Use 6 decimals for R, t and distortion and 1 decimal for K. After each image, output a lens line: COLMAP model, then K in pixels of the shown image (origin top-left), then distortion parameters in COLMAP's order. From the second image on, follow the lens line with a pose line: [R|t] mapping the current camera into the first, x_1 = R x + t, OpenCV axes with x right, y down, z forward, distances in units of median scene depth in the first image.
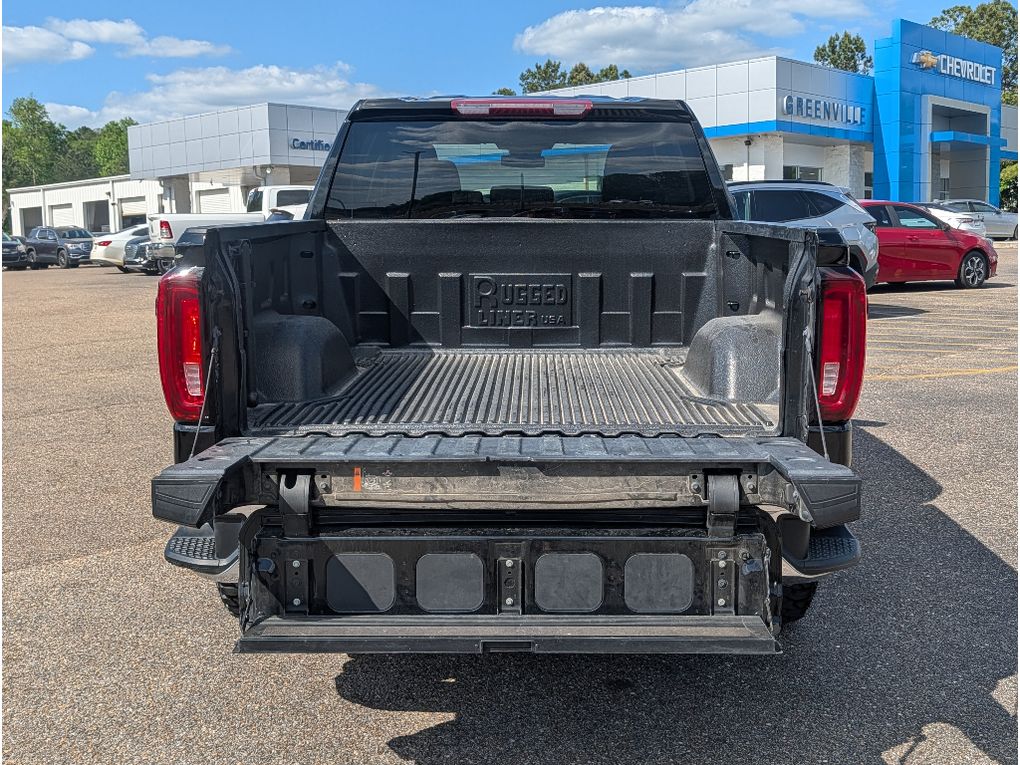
lens RADIAL K [[1232.5, 0, 526.9], [0, 1232.5, 382.5], [0, 0, 1]] dist [0.031413, -0.003677]
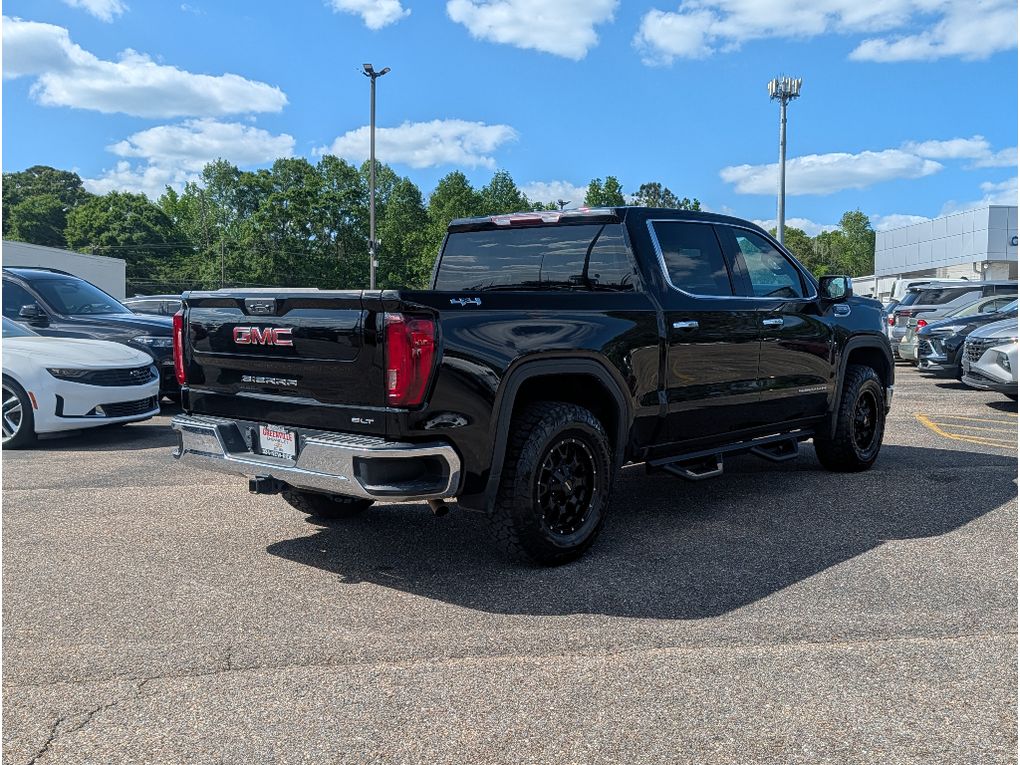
lens RADIAL K [[1081.7, 0, 510.0], [0, 1081.7, 382.5], [0, 0, 1]] dist [0.014278, -0.003723]
pose [[0.760767, 0.050175, -0.647083, 0.110034], [-0.093203, 0.995119, -0.032416, 0.002948], [0.642298, 0.084971, 0.761730, -0.000905]]
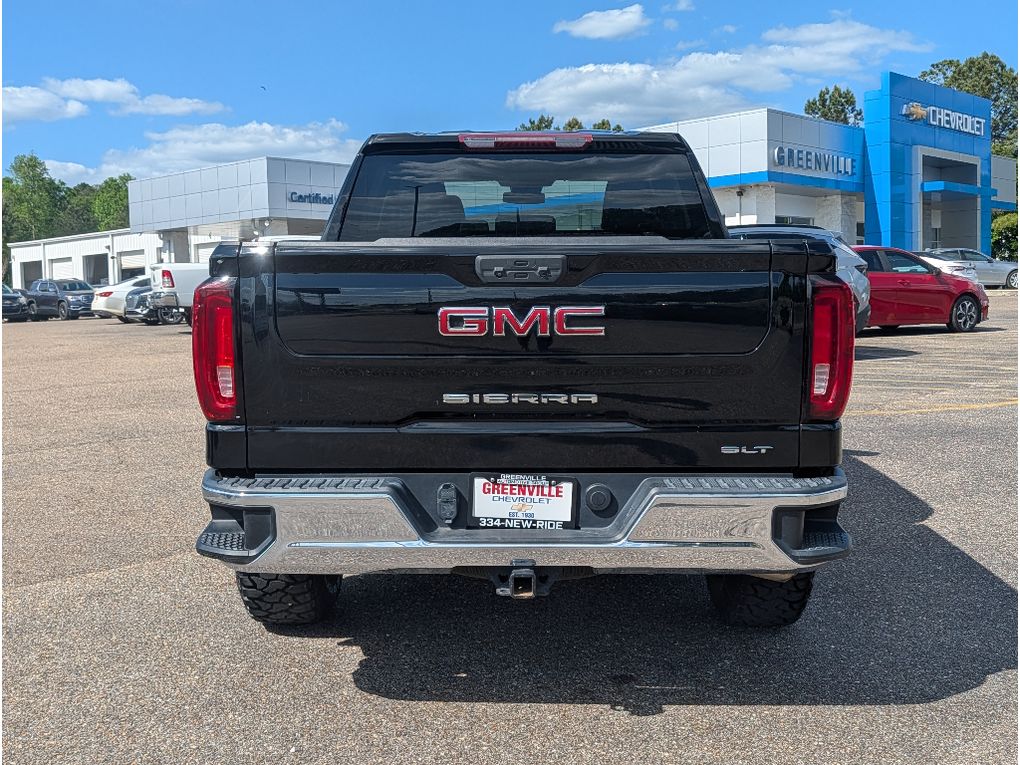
lens RADIAL K [[1231.0, 0, 510.0], [0, 1231.0, 382.5], [0, 0, 1]] dist [0.053769, -0.061099]
pose [[0.999957, -0.003031, -0.008816, -0.001149], [0.002649, 0.999070, -0.043044, 0.003822], [0.008938, 0.043019, 0.999034, -0.005856]]
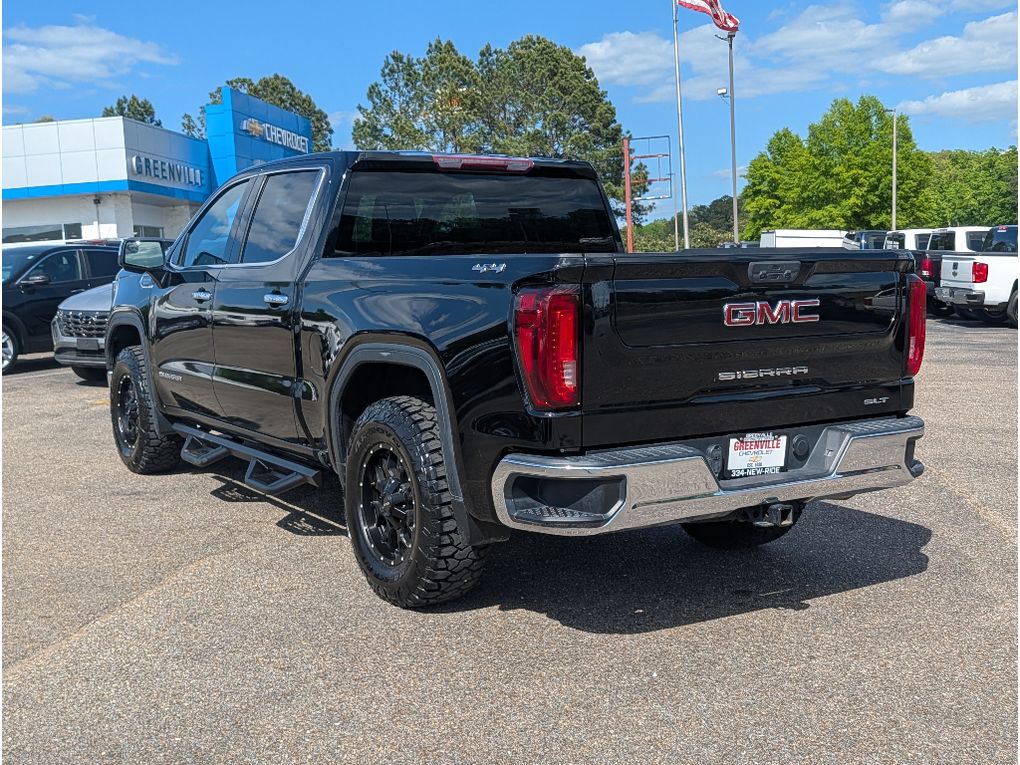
lens RADIAL K [[1231.0, 0, 510.0], [0, 1231.0, 382.5], [0, 0, 1]] dist [0.053769, -0.061099]
pose [[0.841856, -0.066278, 0.535617, -0.082837], [0.092464, 0.995470, -0.022150, 0.002378], [-0.531722, 0.068173, 0.844171, -0.001123]]
